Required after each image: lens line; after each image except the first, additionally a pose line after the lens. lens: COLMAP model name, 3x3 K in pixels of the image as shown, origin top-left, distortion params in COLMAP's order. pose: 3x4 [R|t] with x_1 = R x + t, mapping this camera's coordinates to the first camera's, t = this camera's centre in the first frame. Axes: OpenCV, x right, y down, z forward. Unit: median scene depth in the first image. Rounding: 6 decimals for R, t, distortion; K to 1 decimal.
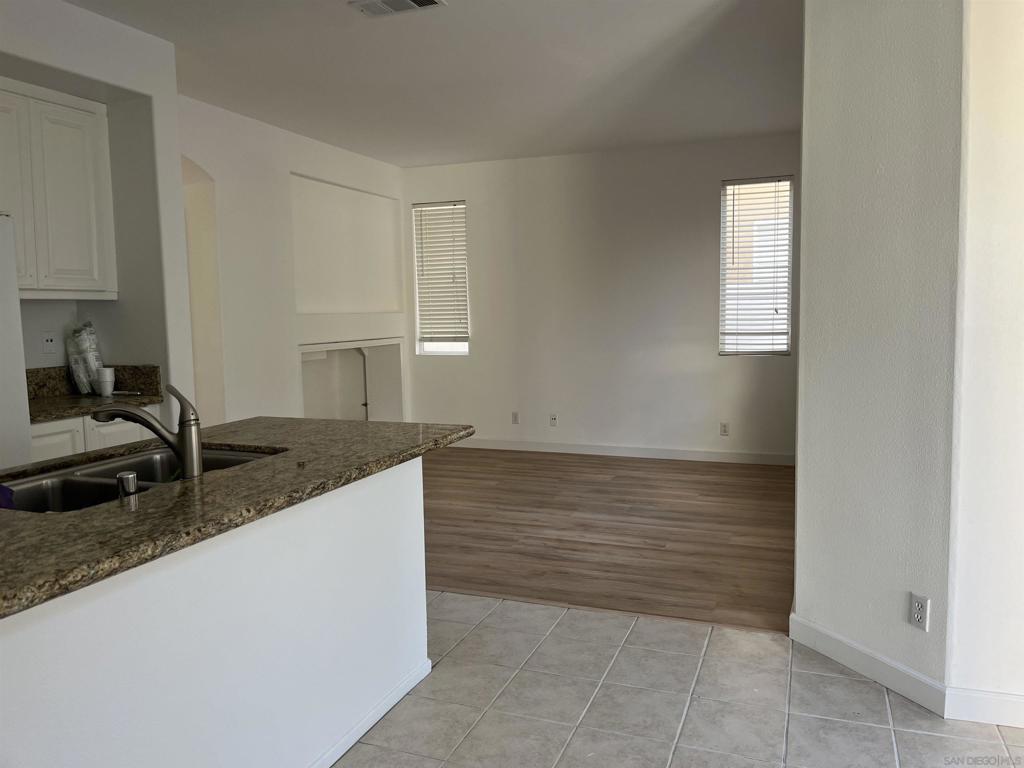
lens RADIAL K [[775.8, 0, 523.4], [0, 775.8, 383.0], [0, 0, 1]] dist [0.073381, -0.095618]
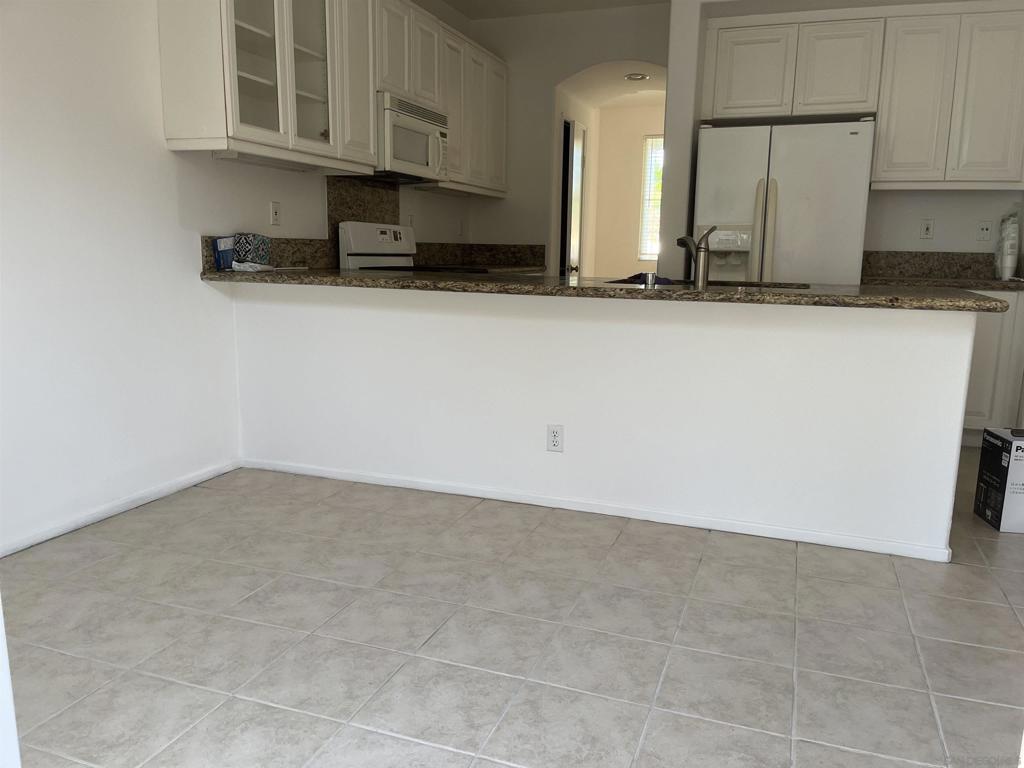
lens RADIAL K [[775.8, 0, 523.4], [0, 775.8, 383.0], [0, 0, 1]] dist [0.073381, -0.095618]
pose [[0.018456, 0.187475, -0.982096, 0.941436], [-0.115172, 0.976123, 0.184171, 0.052510], [0.993174, 0.109711, 0.039607, 0.536248]]
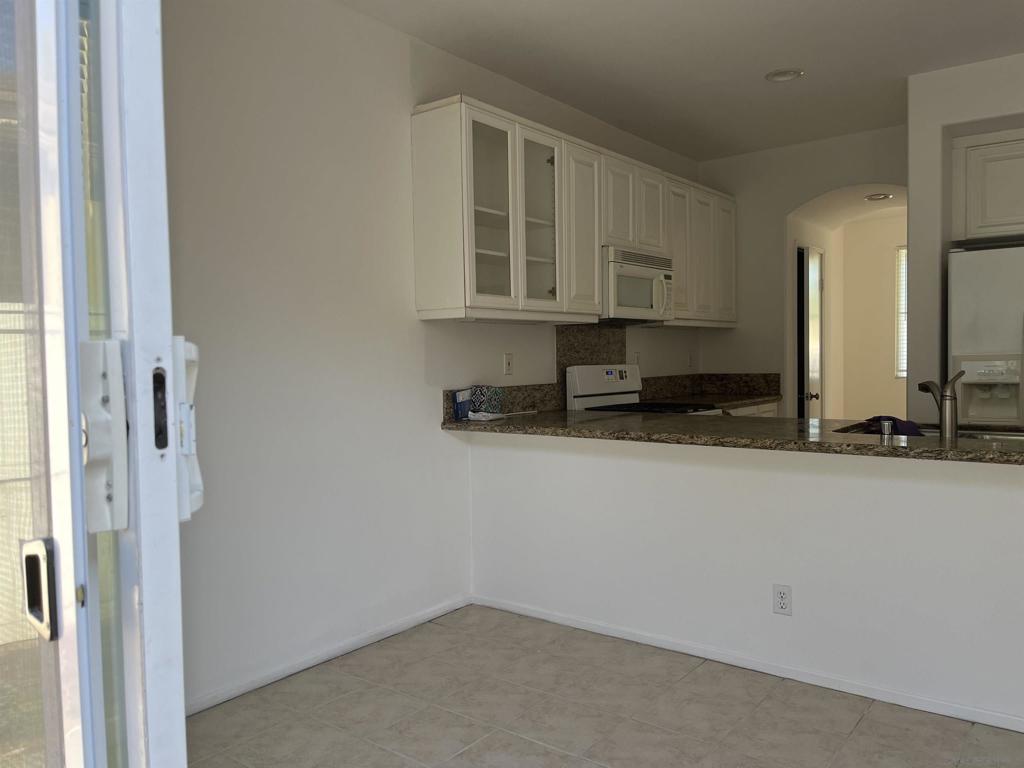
lens RADIAL K [[775.8, 0, 523.4], [0, 775.8, 383.0], [0, 0, 1]] dist [0.073381, -0.095618]
pose [[-0.289336, 0.055675, -0.955607, 0.941286], [-0.070787, 0.994329, 0.079364, -0.027914], [0.954607, 0.090607, -0.283754, 0.582977]]
